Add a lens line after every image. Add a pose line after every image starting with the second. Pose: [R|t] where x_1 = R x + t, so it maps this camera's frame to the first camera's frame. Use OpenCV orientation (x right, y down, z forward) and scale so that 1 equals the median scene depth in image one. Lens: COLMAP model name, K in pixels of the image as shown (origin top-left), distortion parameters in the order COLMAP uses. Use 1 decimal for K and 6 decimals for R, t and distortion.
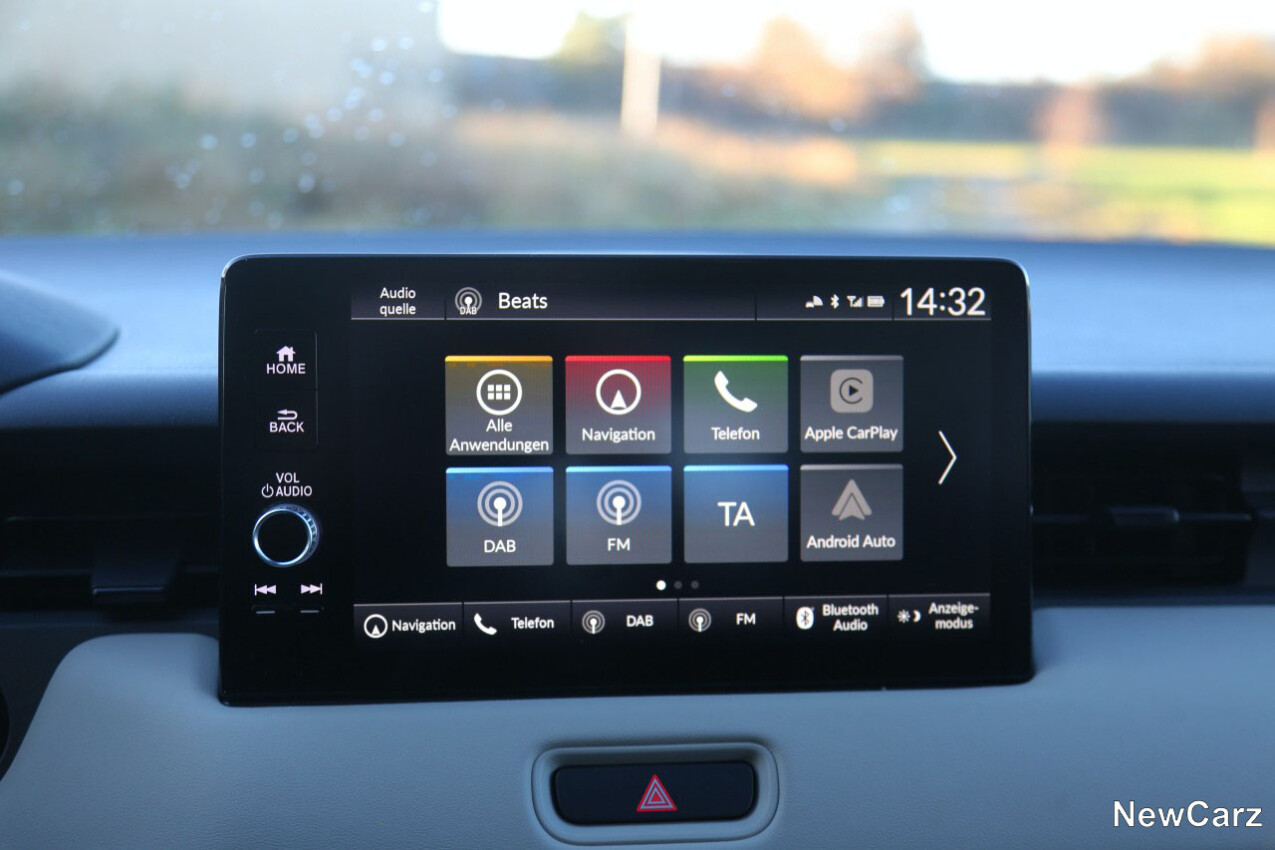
lens RADIAL K [[1523.0, 0, 620.2], [0, 1523.0, 465.3], [0, 0, 1]] dist [-0.037697, 0.000000]
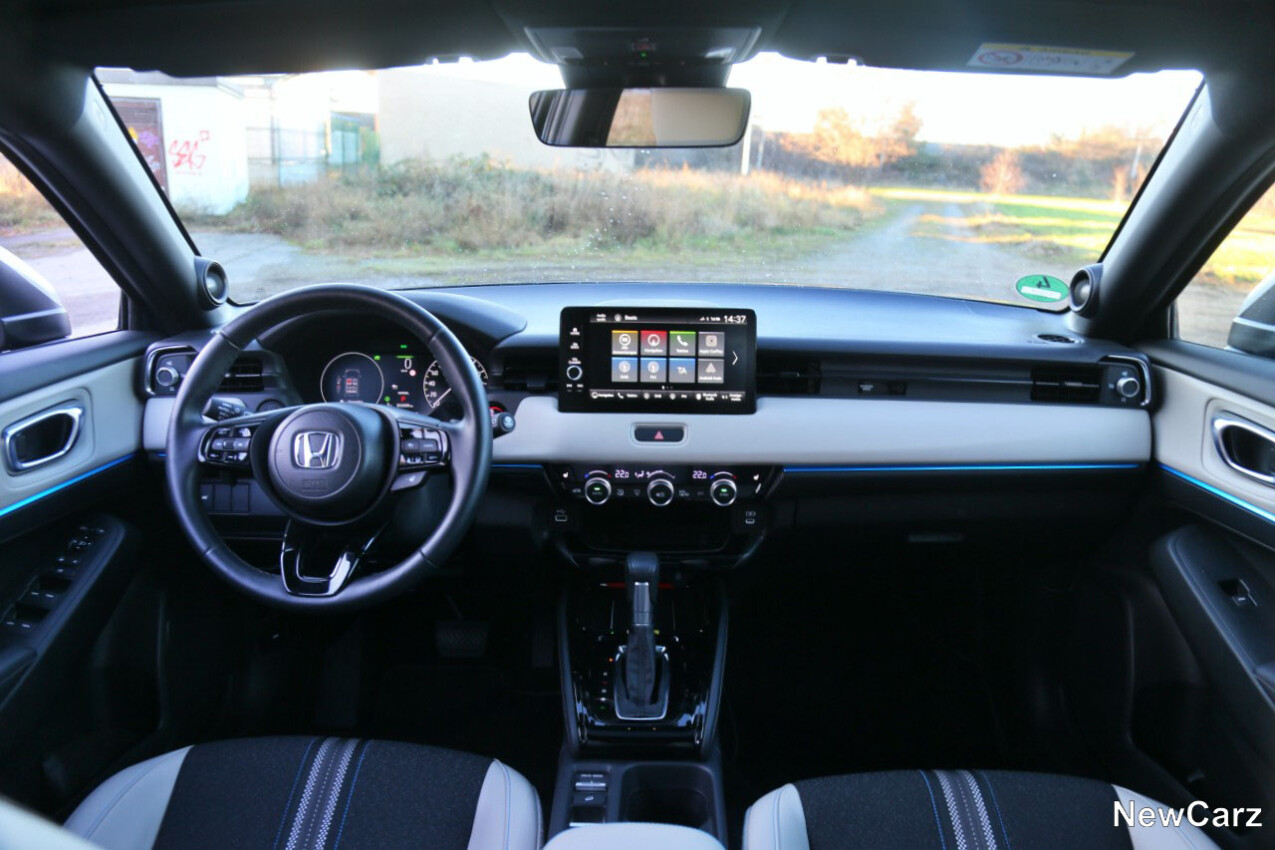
lens RADIAL K [[902.7, 0, 633.7], [0, 902.7, 431.1], [0, 0, 1]] dist [-0.087501, 0.010790]
pose [[0.994009, 0.028070, -0.105630, 0.208116], [-0.021283, 0.997669, 0.064838, 0.039911], [0.107203, -0.062201, 0.992289, -1.435098]]
